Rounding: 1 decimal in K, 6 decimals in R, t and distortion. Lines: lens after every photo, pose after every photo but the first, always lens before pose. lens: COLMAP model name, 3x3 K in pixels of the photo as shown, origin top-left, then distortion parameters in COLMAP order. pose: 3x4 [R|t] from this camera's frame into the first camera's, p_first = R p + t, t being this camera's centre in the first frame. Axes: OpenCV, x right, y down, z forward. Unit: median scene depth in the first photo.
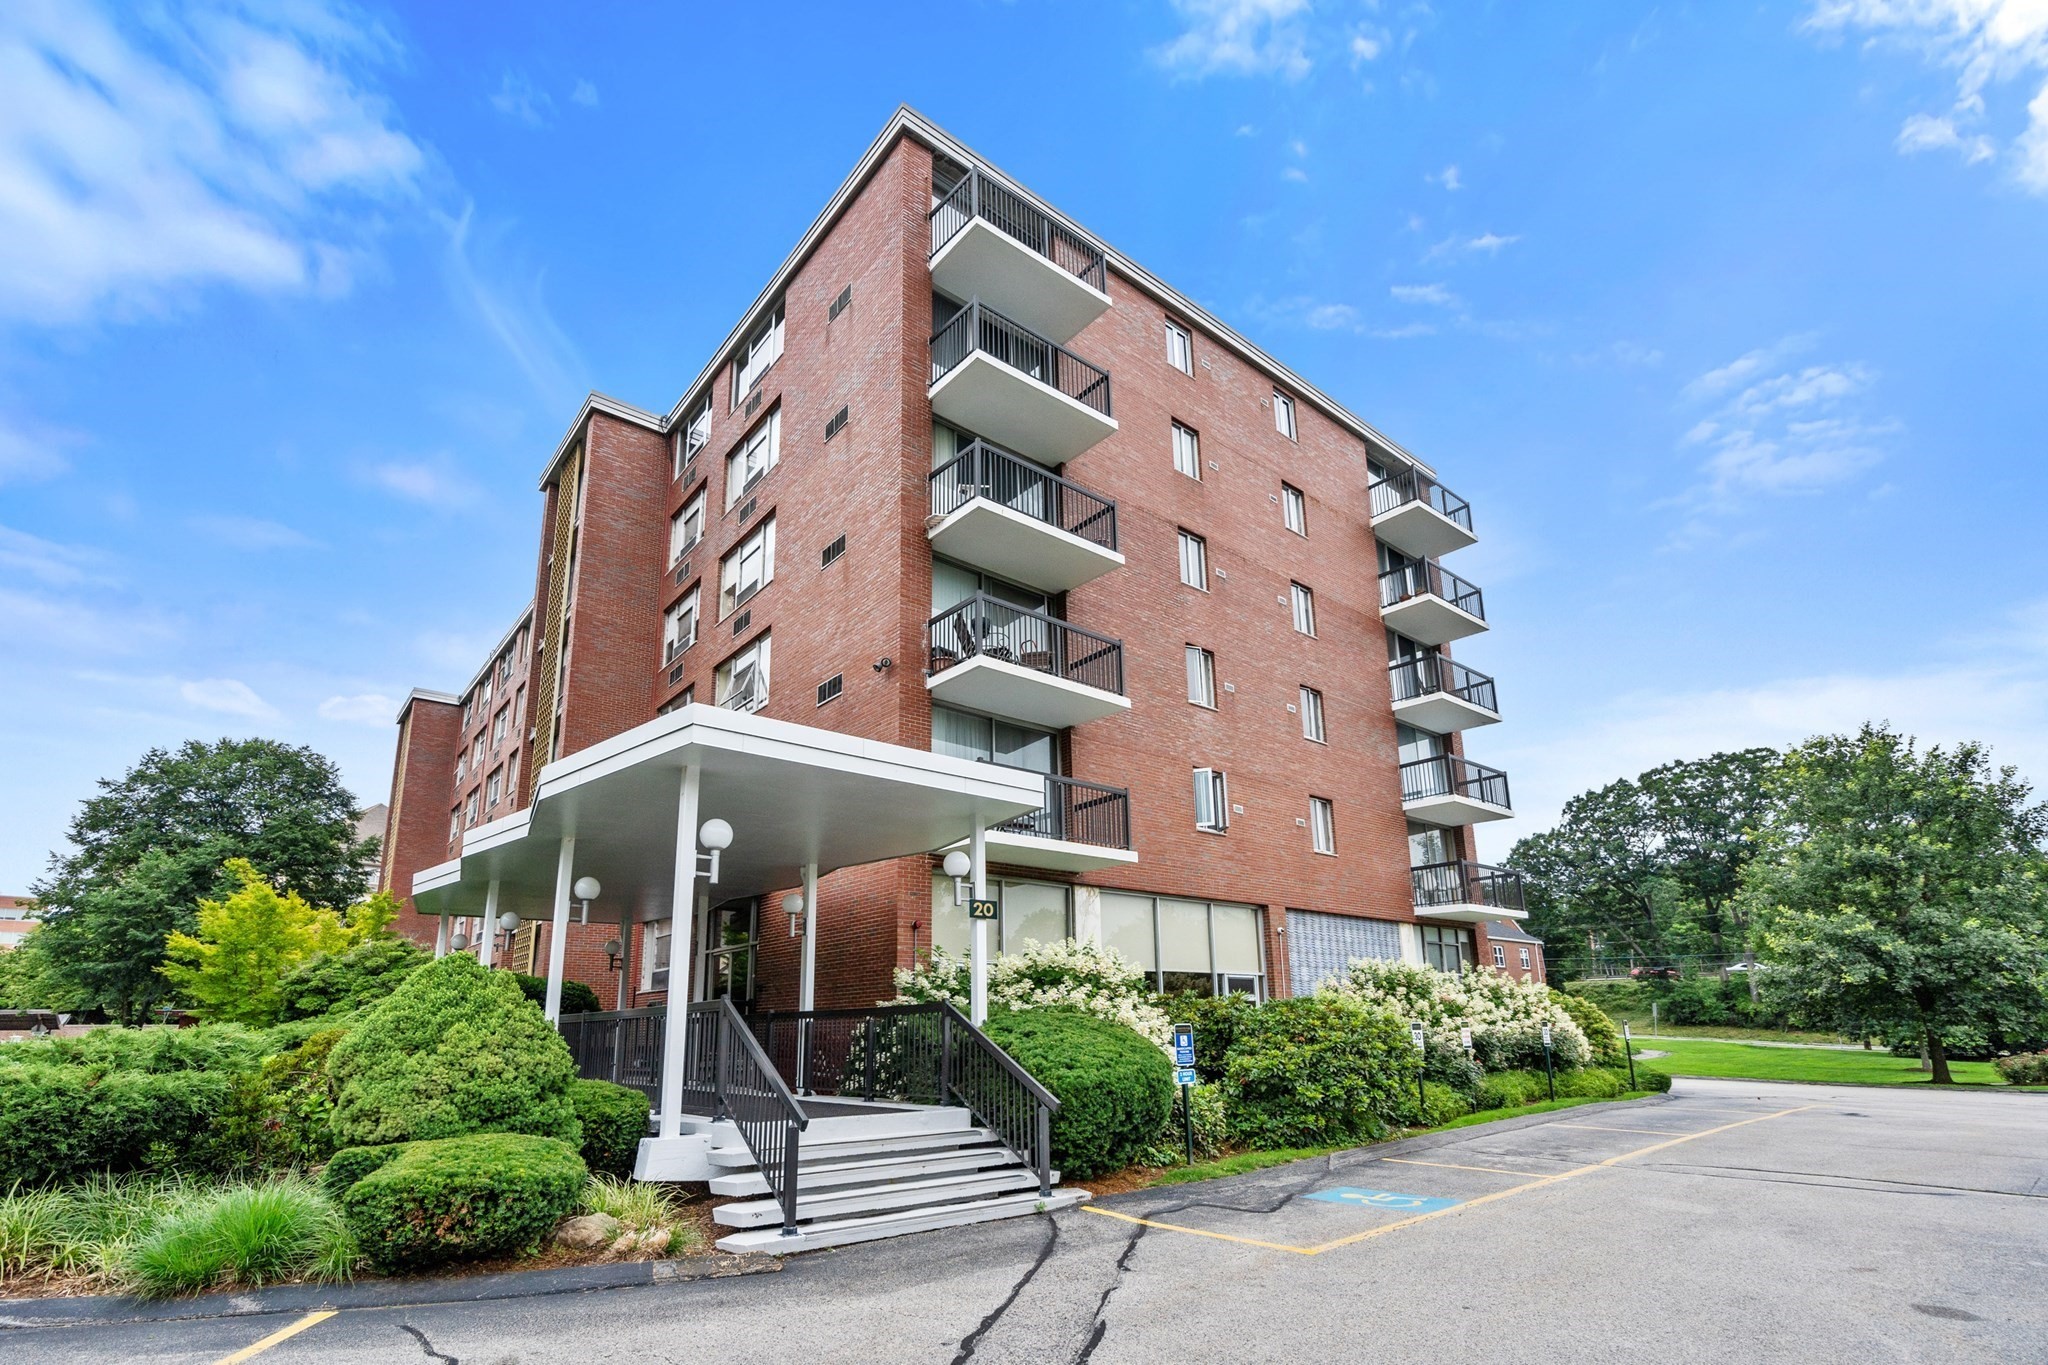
lens RADIAL K [[945.8, 0, 1008.6], [0, 945.8, 676.8], [0, 0, 1]] dist [-0.002030, 0.000744]
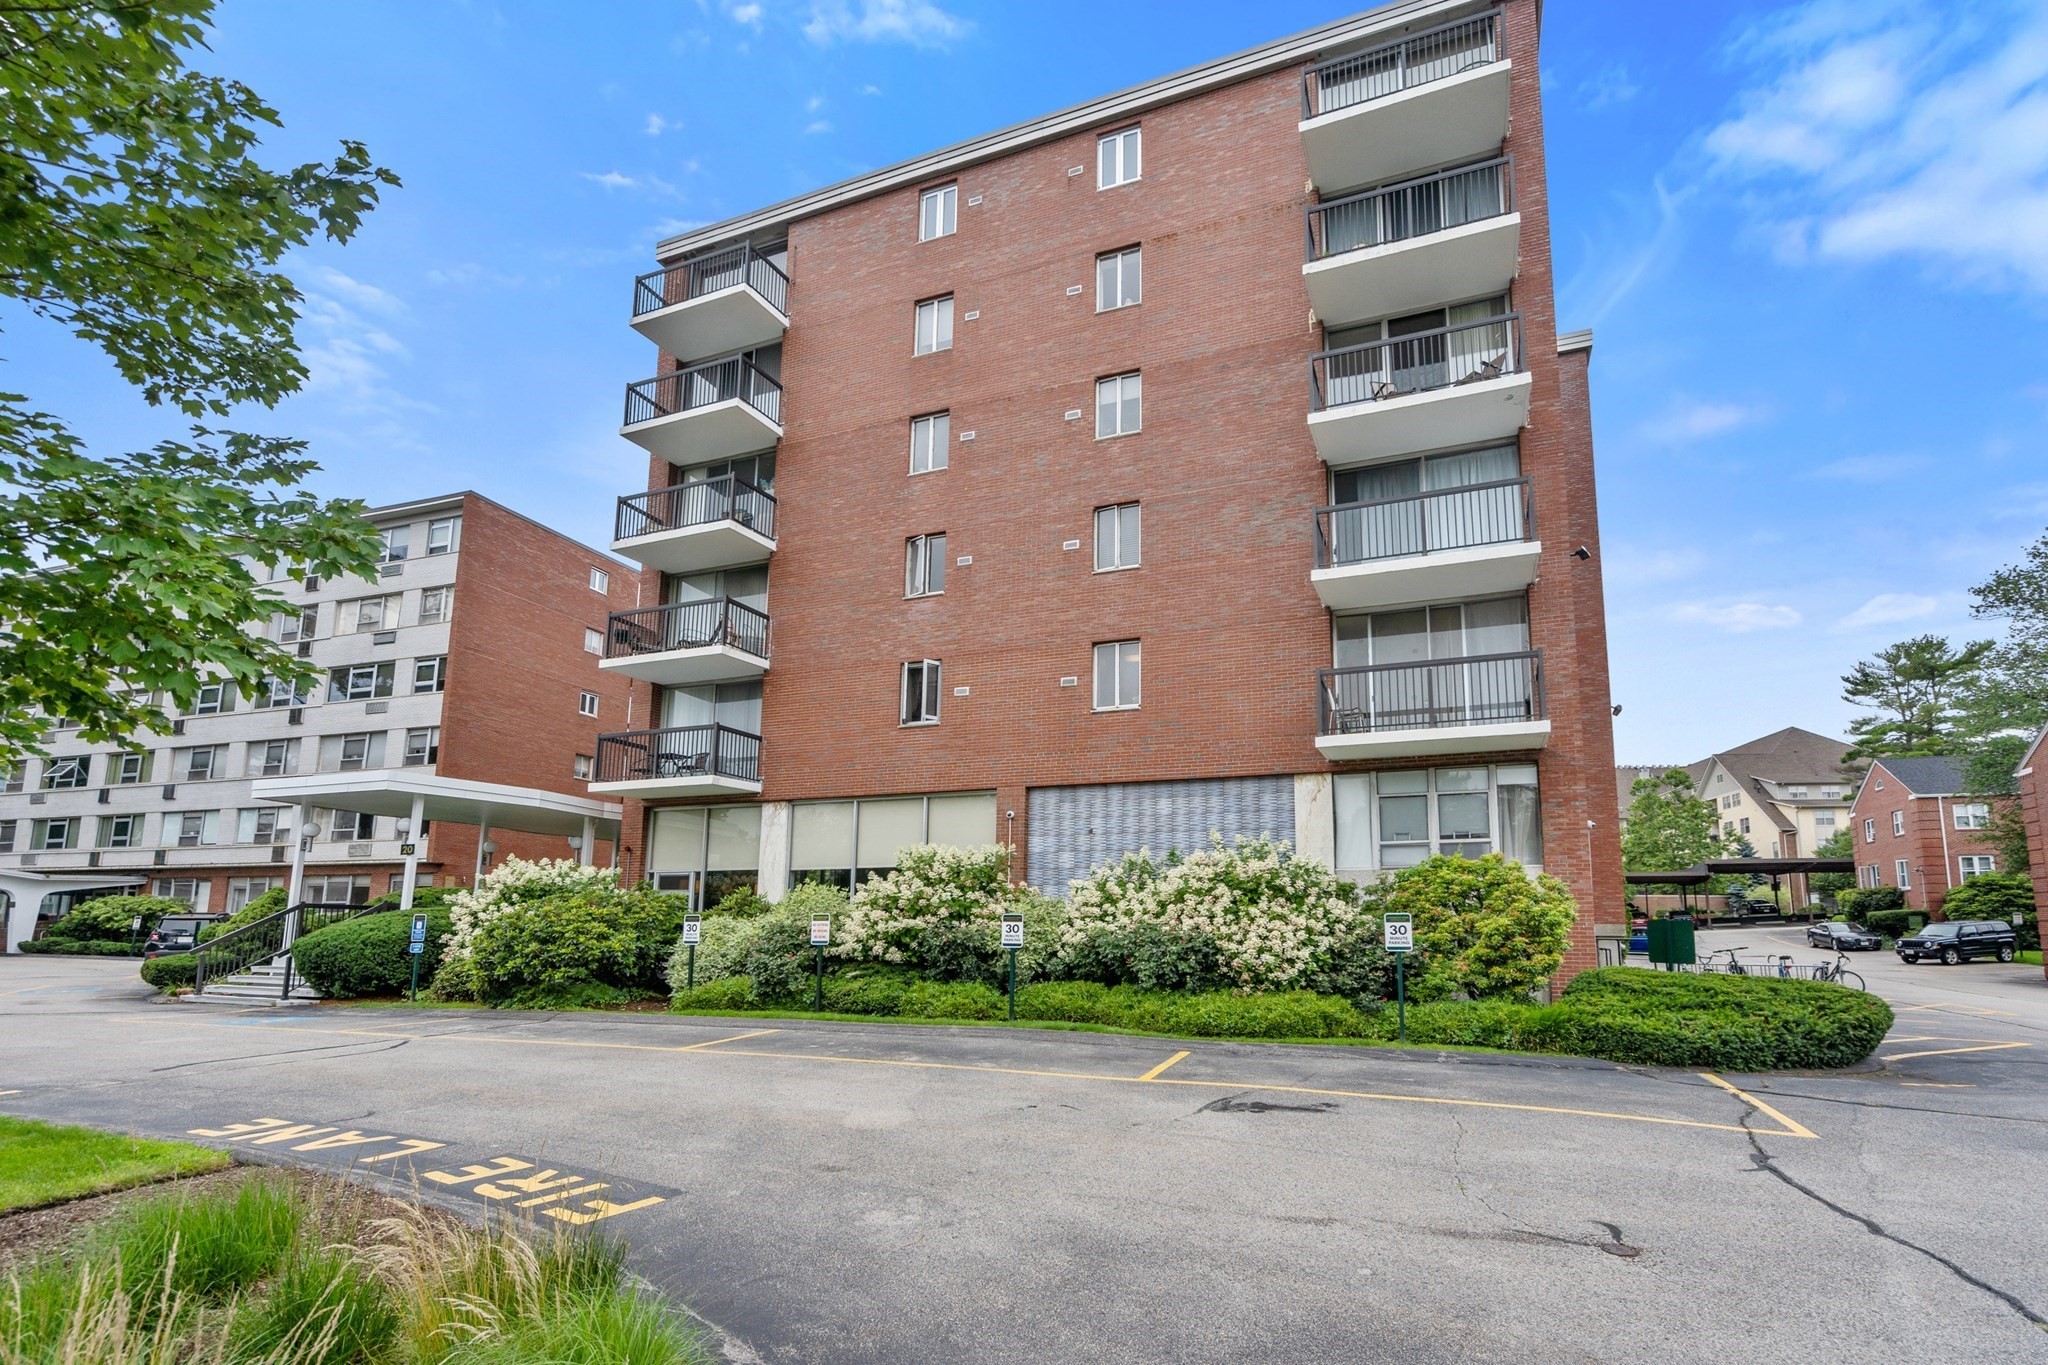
lens RADIAL K [[945.8, 0, 1008.6], [0, 945.8, 676.8], [0, 0, 1]] dist [-0.002030, 0.000744]
pose [[0.474858, -0.221026, -0.851855, 0.990846], [0.297233, 0.951350, -0.081152, 0.201340], [0.828349, -0.214664, 0.517453, 0.526821]]
